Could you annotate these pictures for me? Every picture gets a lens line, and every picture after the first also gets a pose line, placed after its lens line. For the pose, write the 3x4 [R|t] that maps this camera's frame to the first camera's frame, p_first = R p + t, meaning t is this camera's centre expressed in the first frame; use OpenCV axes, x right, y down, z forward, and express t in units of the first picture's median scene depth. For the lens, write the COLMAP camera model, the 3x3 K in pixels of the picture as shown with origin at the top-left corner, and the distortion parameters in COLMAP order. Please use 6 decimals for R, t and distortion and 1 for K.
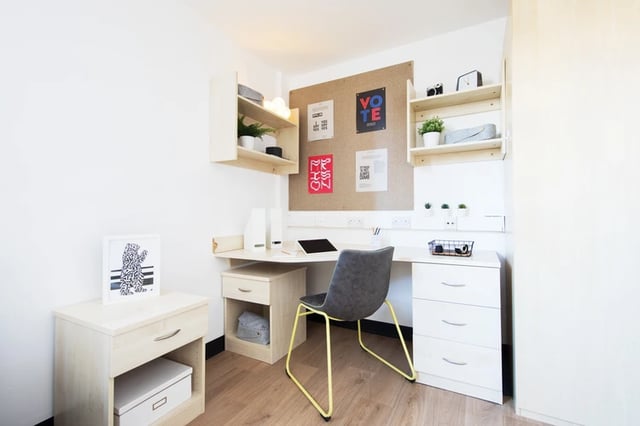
lens RADIAL K [[301.1, 0, 320.7], [0, 301.1, 216.6], [0, 0, 1]] dist [-0.003346, -0.000721]
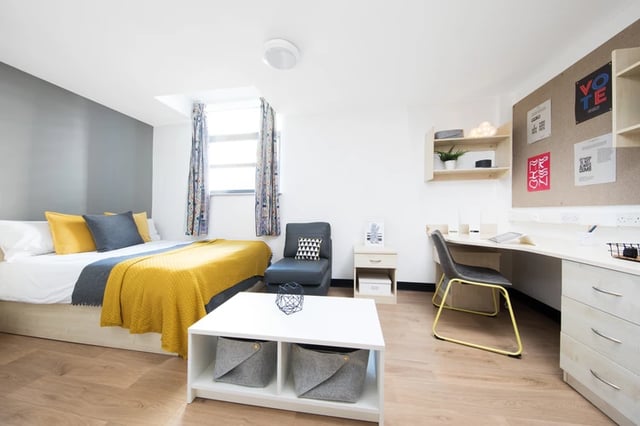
lens RADIAL K [[301.1, 0, 321.4], [0, 301.1, 211.7], [0, 0, 1]] dist [-0.003346, -0.000721]
pose [[0.223443, -0.003706, -0.974710, 0.867689], [0.000899, 0.999993, -0.003596, 0.001089], [0.974717, -0.000073, 0.223445, 0.007740]]
